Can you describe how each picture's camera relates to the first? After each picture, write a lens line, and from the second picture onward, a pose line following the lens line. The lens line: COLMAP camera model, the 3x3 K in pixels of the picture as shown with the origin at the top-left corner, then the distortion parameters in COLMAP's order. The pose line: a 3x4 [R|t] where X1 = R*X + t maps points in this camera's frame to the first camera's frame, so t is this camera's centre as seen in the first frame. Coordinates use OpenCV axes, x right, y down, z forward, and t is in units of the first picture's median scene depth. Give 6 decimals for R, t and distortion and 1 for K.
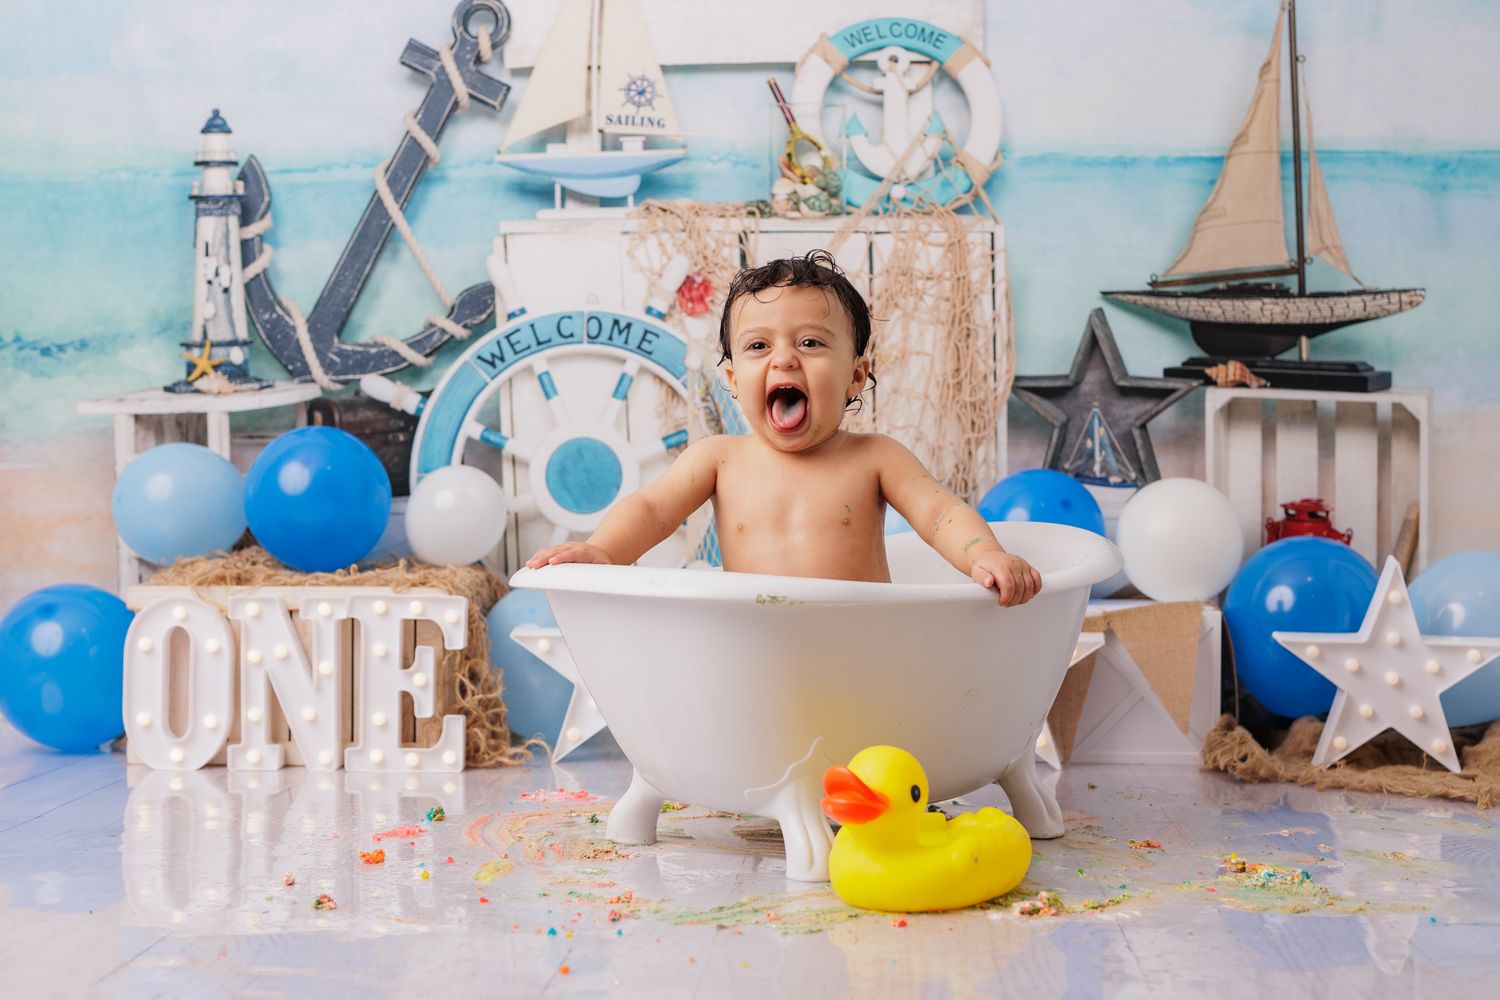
lens RADIAL K [[2151.9, 0, 753.6], [0, 2151.9, 457.9], [0, 0, 1]] dist [-0.001955, 0.000000]
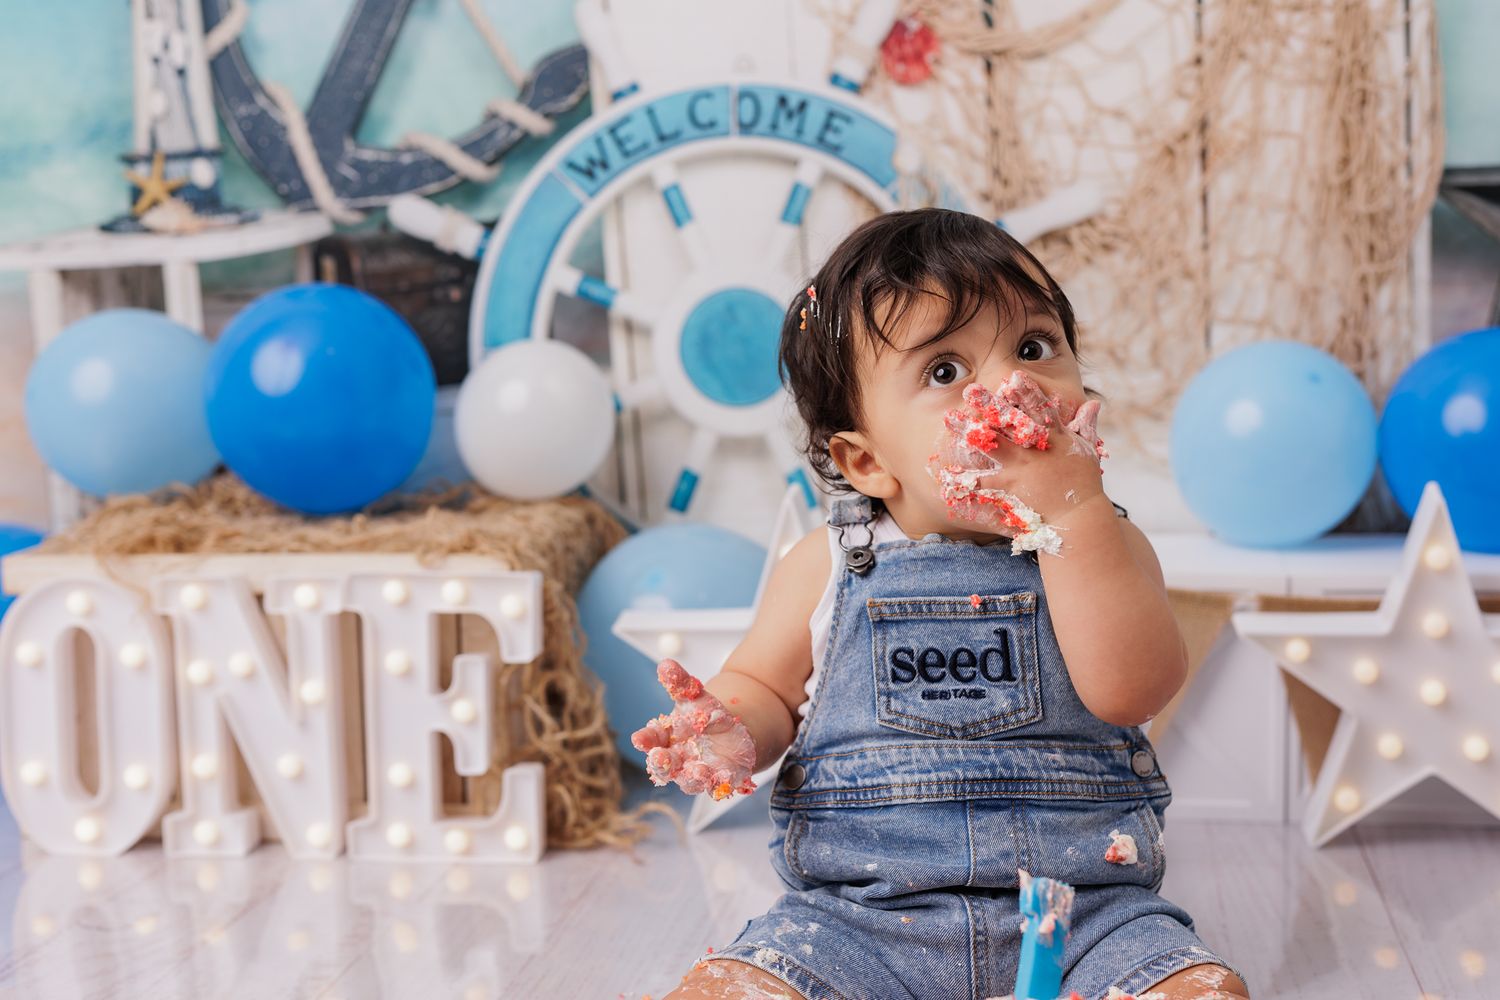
lens RADIAL K [[2151.9, 0, 751.2], [0, 2151.9, 496.8], [0, 0, 1]] dist [-0.001955, 0.000000]
pose [[0.994358, -0.015894, -0.104876, -0.009464], [0.028105, 0.992851, 0.116007, -0.021823], [0.102282, -0.118300, 0.987696, 0.373448]]
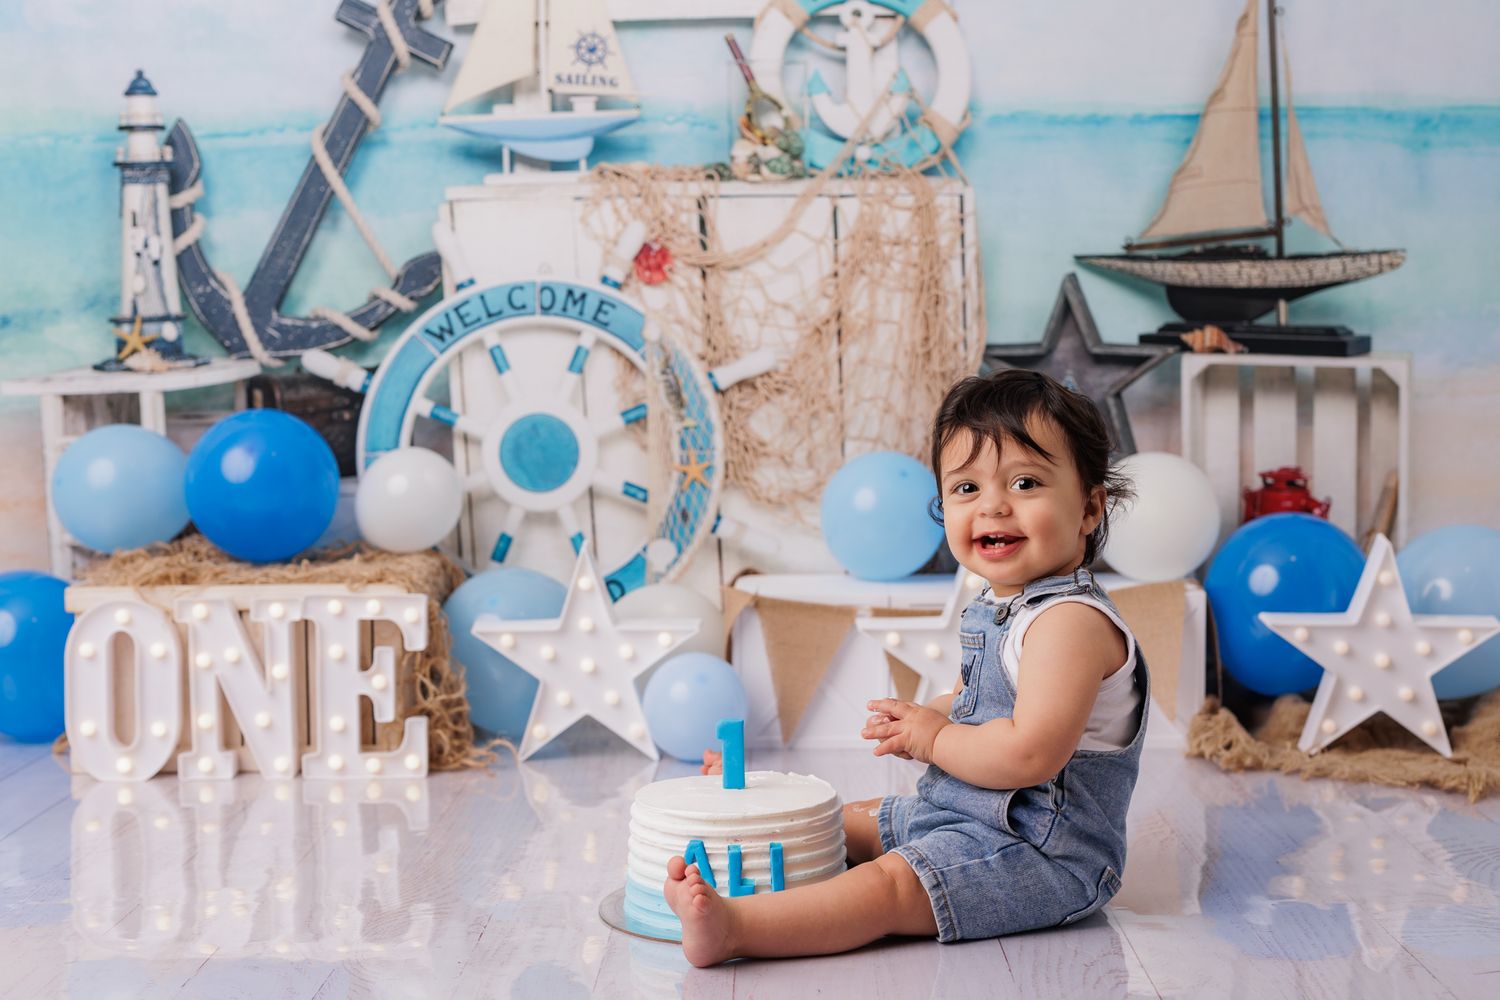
lens RADIAL K [[2151.9, 0, 759.0], [0, 2151.9, 461.6], [0, 0, 1]] dist [-0.001955, 0.000000]
pose [[0.998796, -0.016564, 0.046181, -0.025768], [0.013818, 0.998153, 0.059158, -0.043937], [-0.047075, -0.058448, 0.997180, 0.037990]]
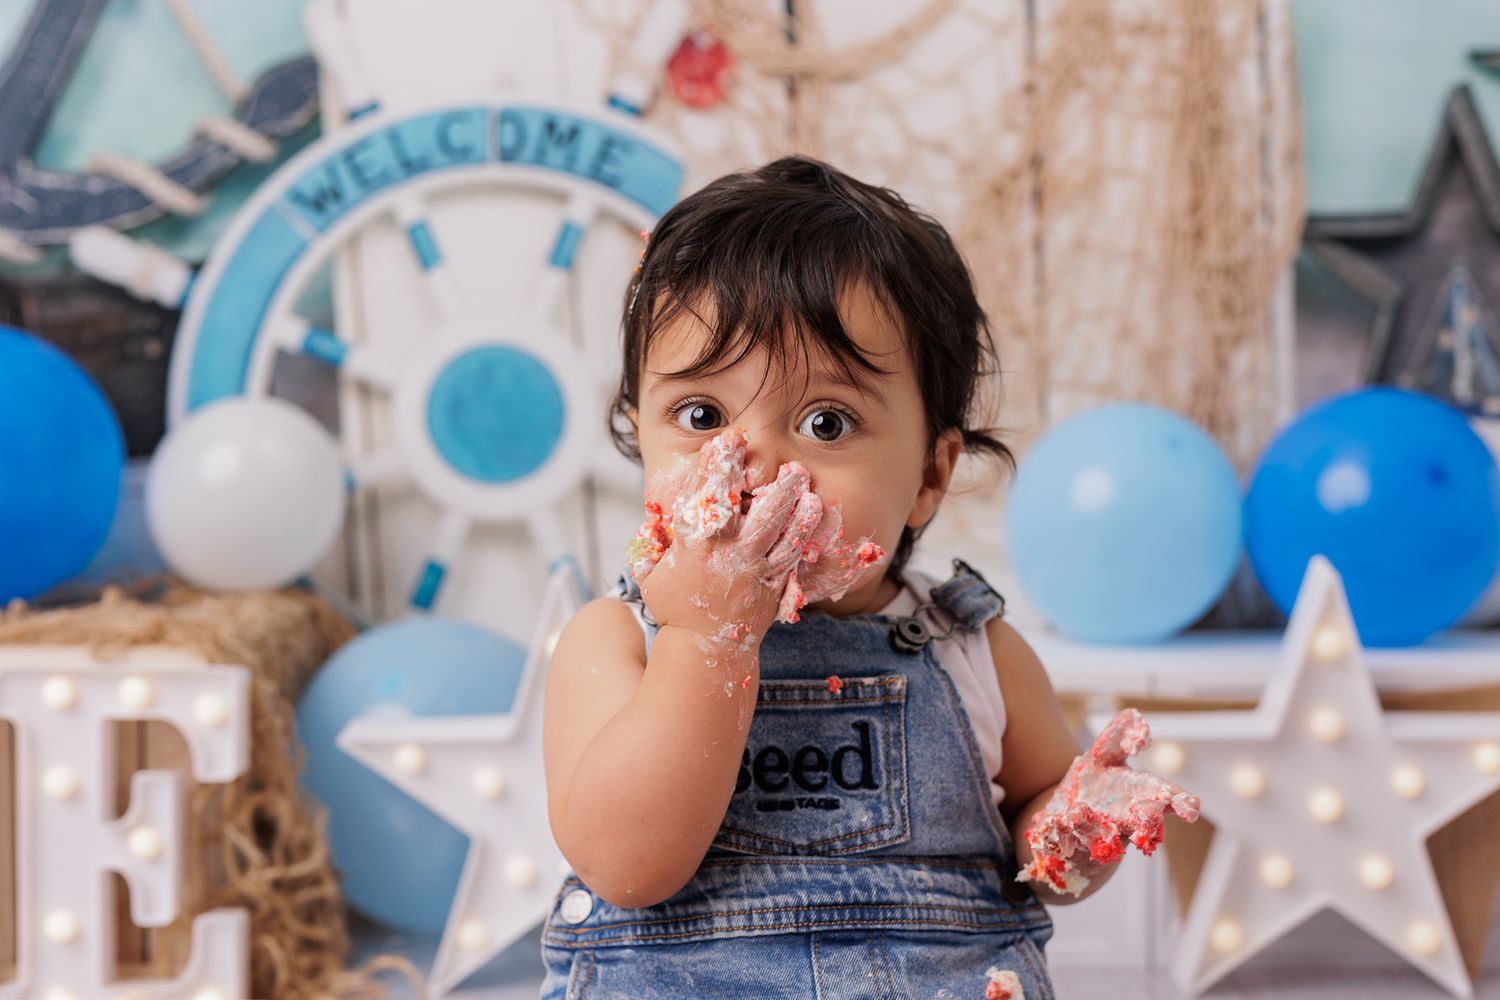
lens RADIAL K [[2151.9, 0, 773.8], [0, 2151.9, 518.0], [0, 0, 1]] dist [-0.001955, 0.000000]
pose [[0.999510, -0.015810, 0.027018, -0.024997], [0.014520, 0.998775, 0.047307, 0.009721], [-0.027733, -0.046892, 0.998515, 0.468395]]
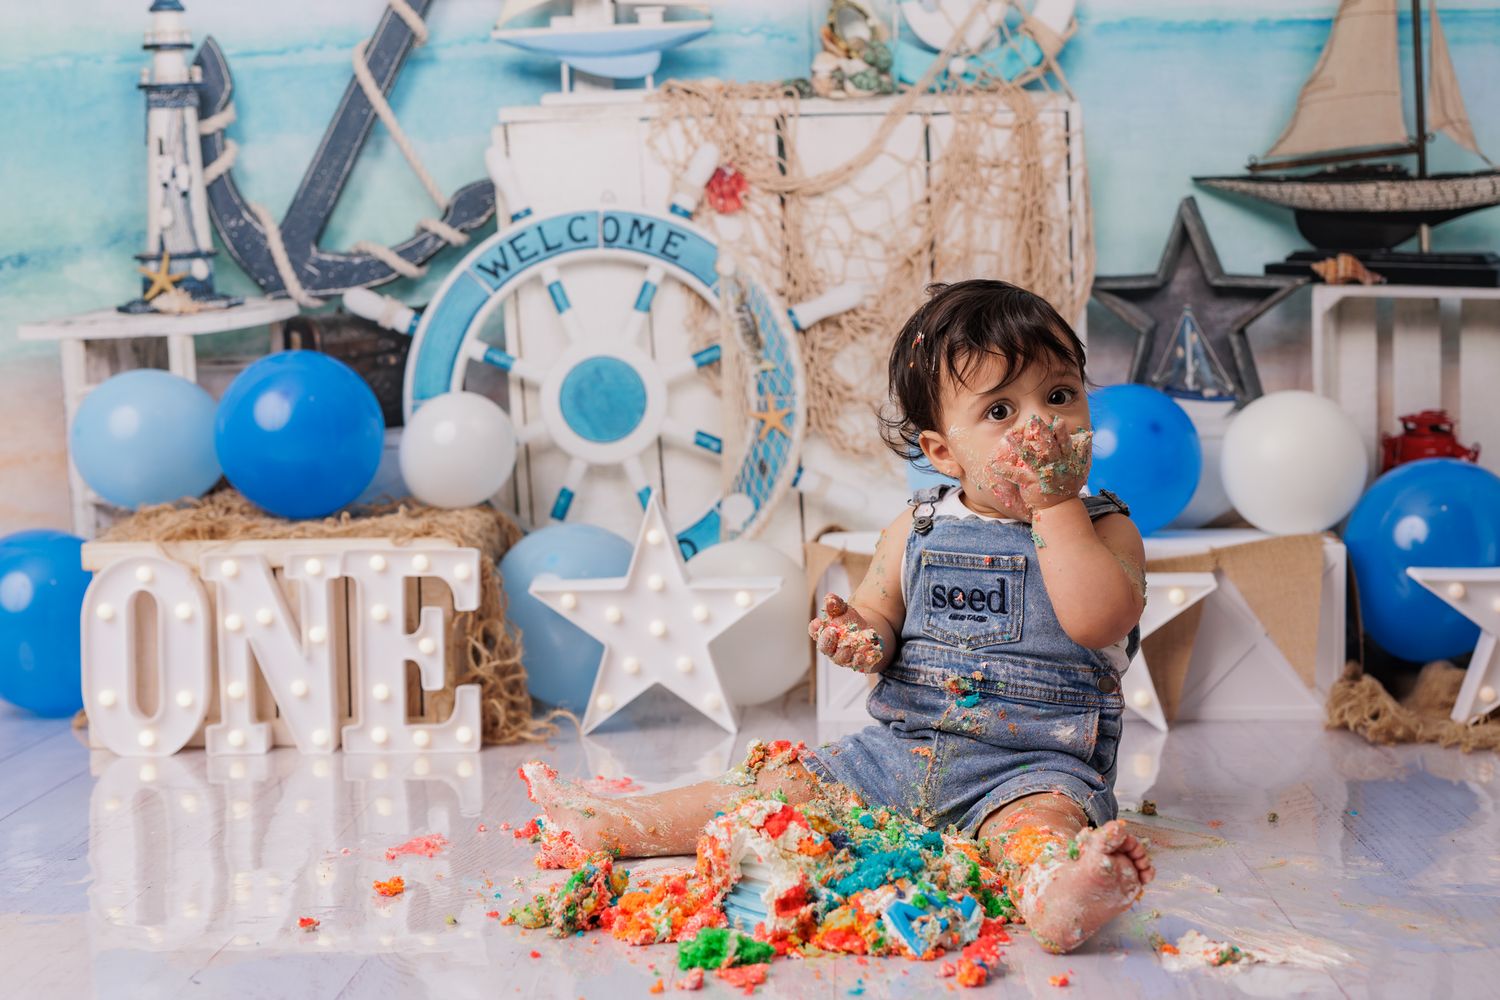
lens RADIAL K [[2151.9, 0, 767.5], [0, 2151.9, 473.0], [0, 0, 1]] dist [-0.001955, 0.000000]
pose [[0.999577, -0.021155, 0.019938, -0.030506], [0.019876, 0.997860, 0.062288, -0.015359], [-0.021213, -0.061866, 0.997859, 0.124598]]
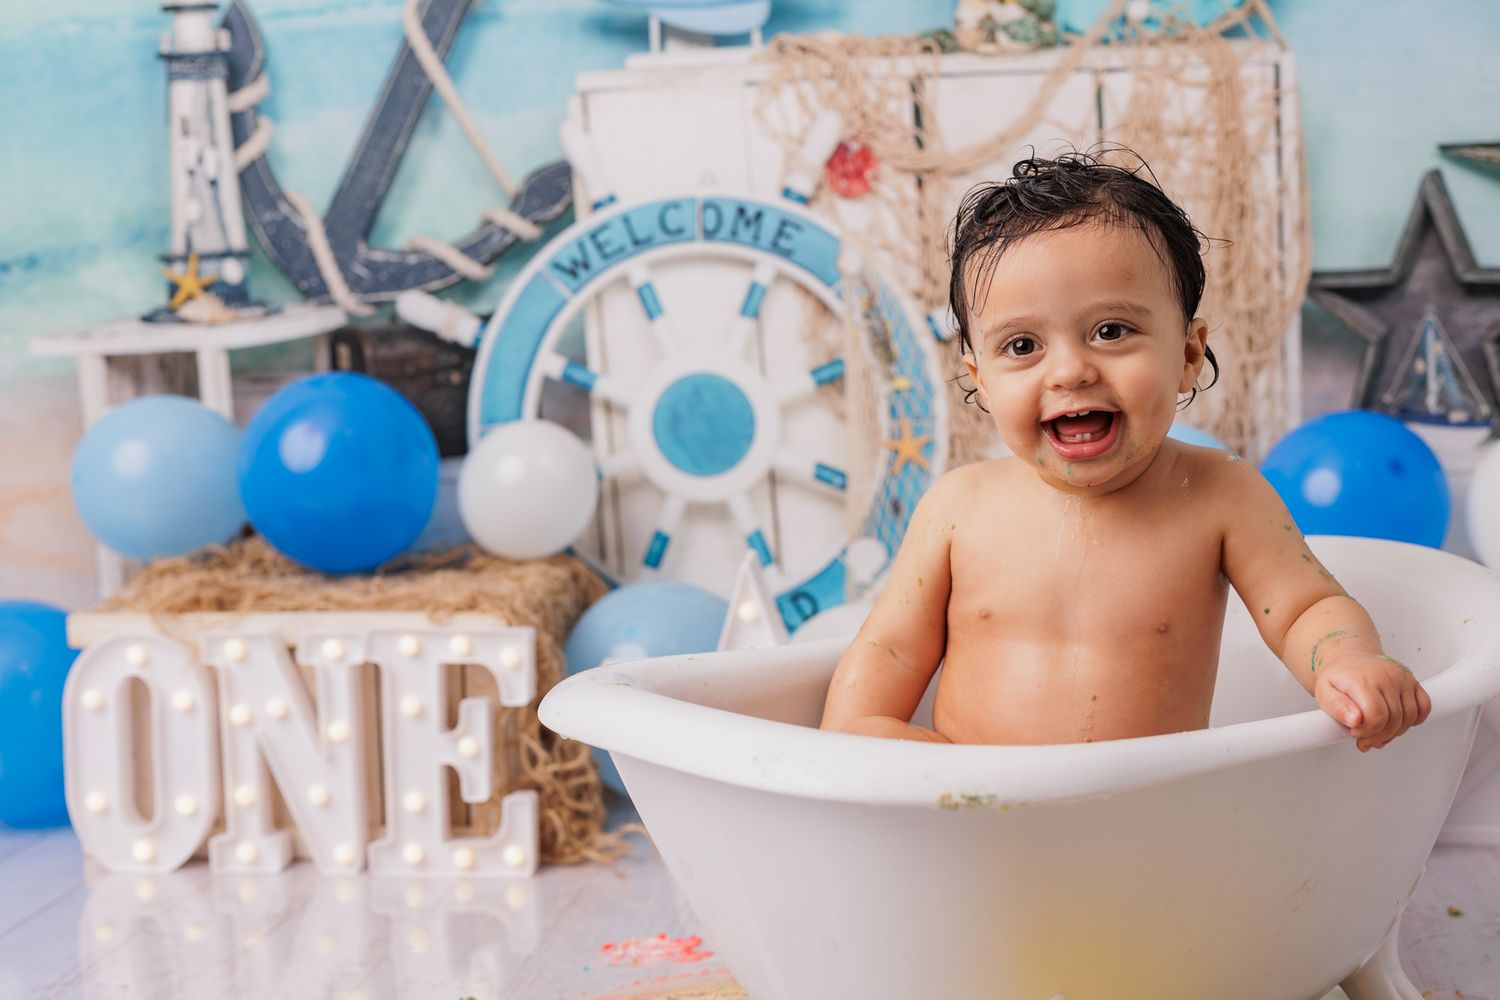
lens RADIAL K [[2151.9, 0, 751.1], [0, 2151.9, 489.3], [0, 0, 1]] dist [-0.001955, 0.000000]
pose [[0.995526, -0.020929, -0.092144, 0.003432], [0.030731, 0.993860, 0.106289, -0.047403], [0.089354, -0.108645, 0.990057, 0.284037]]
